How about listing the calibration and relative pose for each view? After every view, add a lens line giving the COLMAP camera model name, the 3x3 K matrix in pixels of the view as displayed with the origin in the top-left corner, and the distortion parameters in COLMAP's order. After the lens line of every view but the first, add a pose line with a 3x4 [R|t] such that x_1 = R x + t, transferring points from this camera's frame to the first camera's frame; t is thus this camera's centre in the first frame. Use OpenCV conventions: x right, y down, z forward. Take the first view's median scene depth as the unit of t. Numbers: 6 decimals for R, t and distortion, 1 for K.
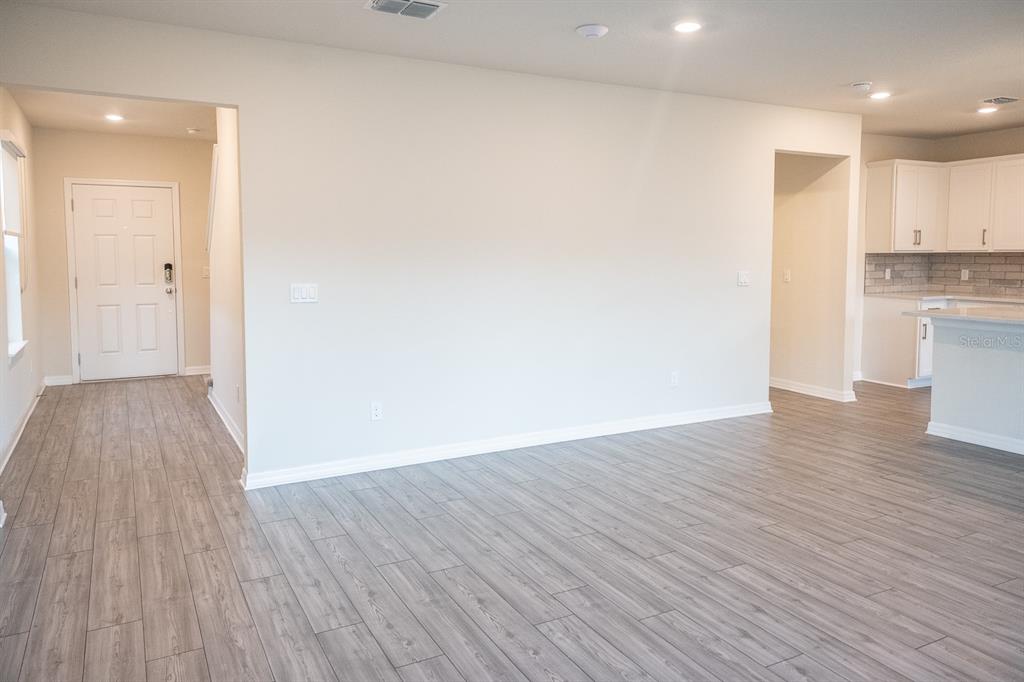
lens RADIAL K [[719.5, 0, 514.4], [0, 719.5, 338.4], [0, 0, 1]] dist [0.056613, -0.006314]
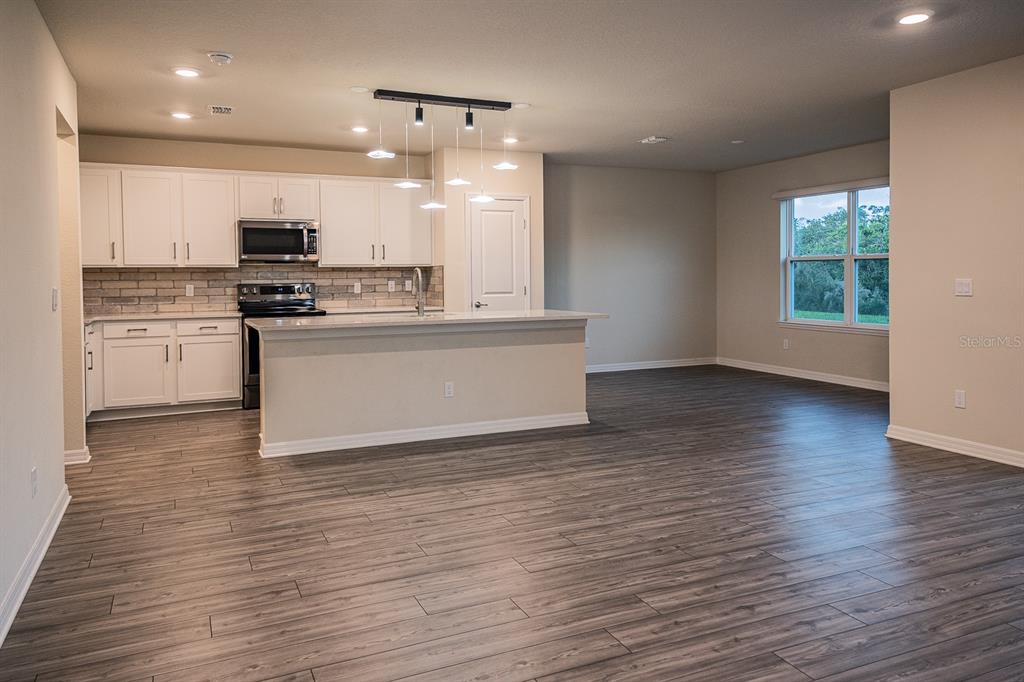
lens RADIAL K [[719.5, 0, 514.2], [0, 719.5, 348.0], [0, 0, 1]] dist [0.056613, -0.006314]
pose [[0.071284, -0.102738, 0.992151, -0.539265], [0.124143, 0.987861, 0.093374, -0.093562], [-0.989701, 0.116512, 0.083172, 1.005669]]
